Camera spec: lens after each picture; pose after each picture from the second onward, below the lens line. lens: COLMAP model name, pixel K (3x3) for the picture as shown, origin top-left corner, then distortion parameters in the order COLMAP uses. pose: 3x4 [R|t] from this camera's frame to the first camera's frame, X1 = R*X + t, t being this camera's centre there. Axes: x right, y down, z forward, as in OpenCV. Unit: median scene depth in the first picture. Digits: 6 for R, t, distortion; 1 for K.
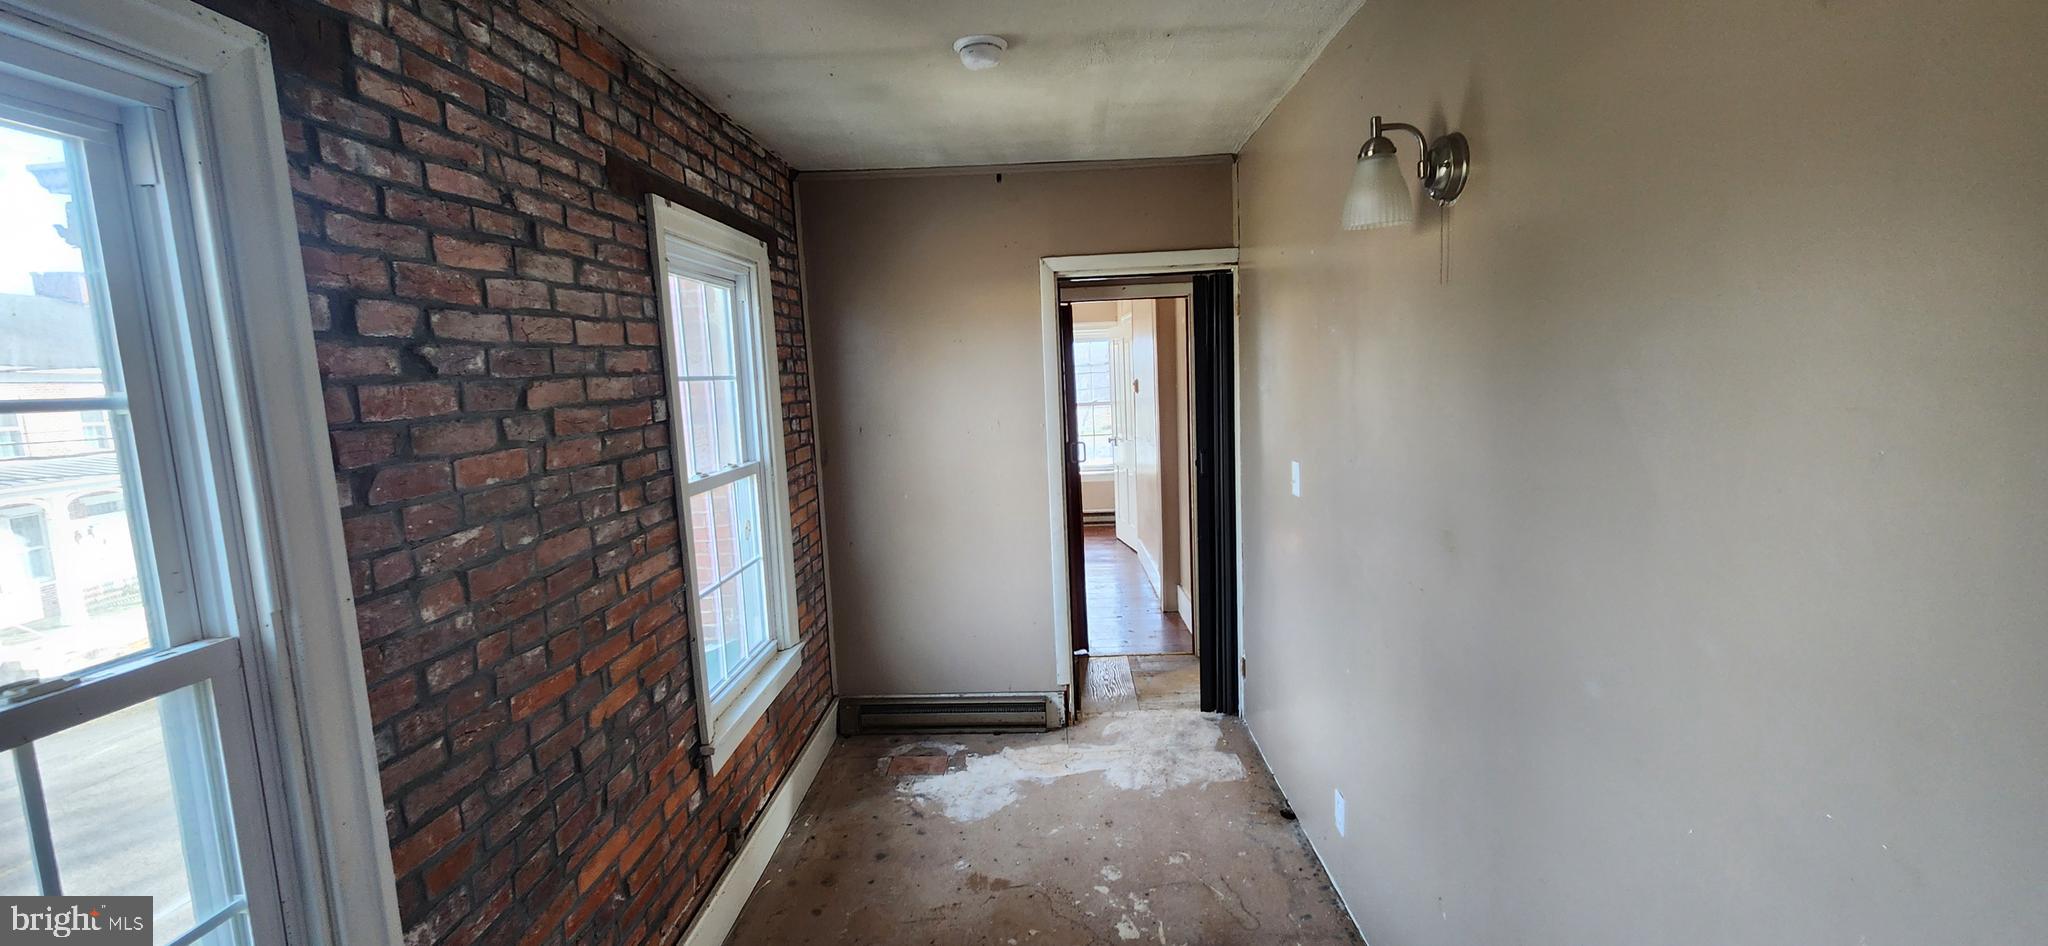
lens RADIAL K [[836.9, 0, 1051.4], [0, 836.9, 469.3], [0, 0, 1]] dist [0.000388, 0.000028]
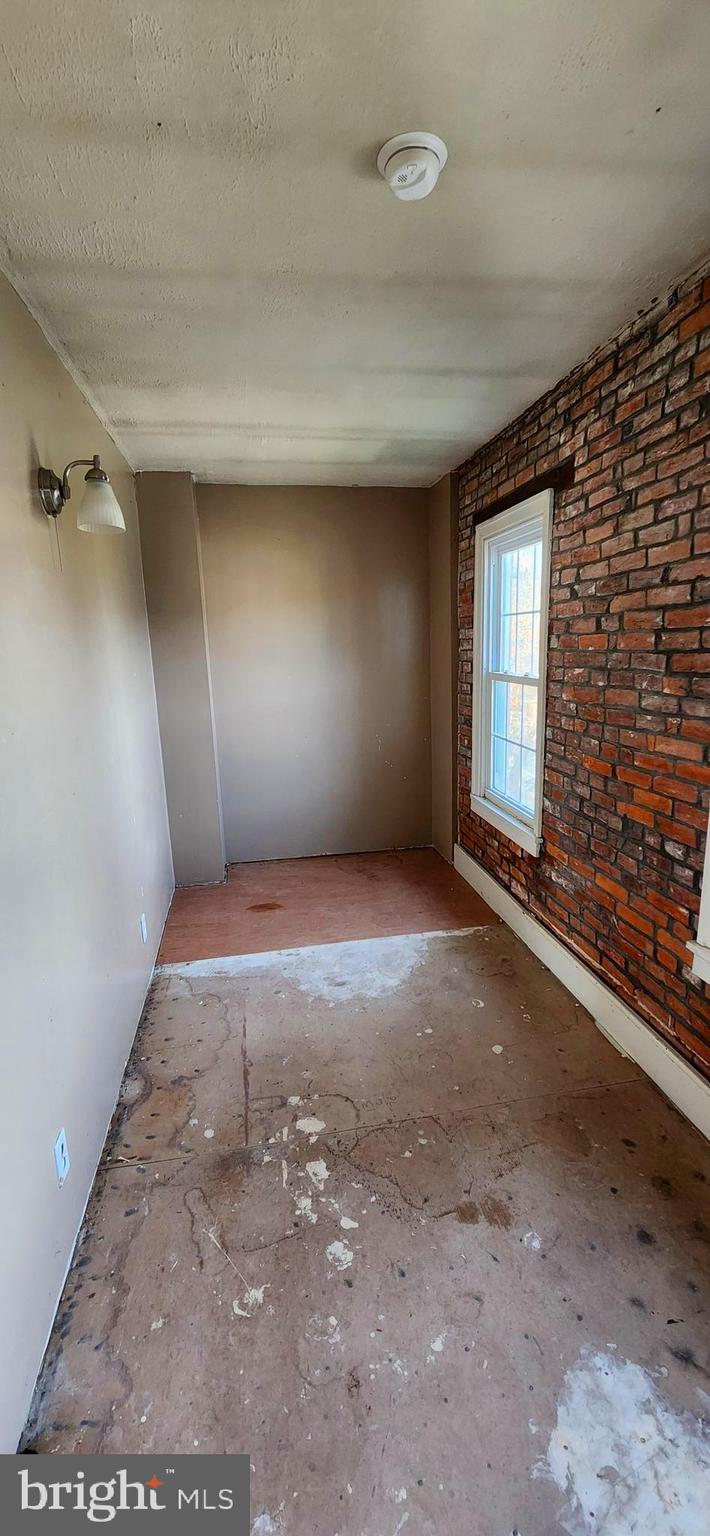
lens RADIAL K [[627.7, 0, 346.7], [0, 627.7, 786.0], [0, 0, 1]] dist [0.000388, 0.000028]
pose [[-0.985420, 0.110395, -0.129460, 0.134122], [0.060250, 0.938028, 0.341281, -0.191882], [0.159113, 0.328505, -0.931003, 2.025760]]
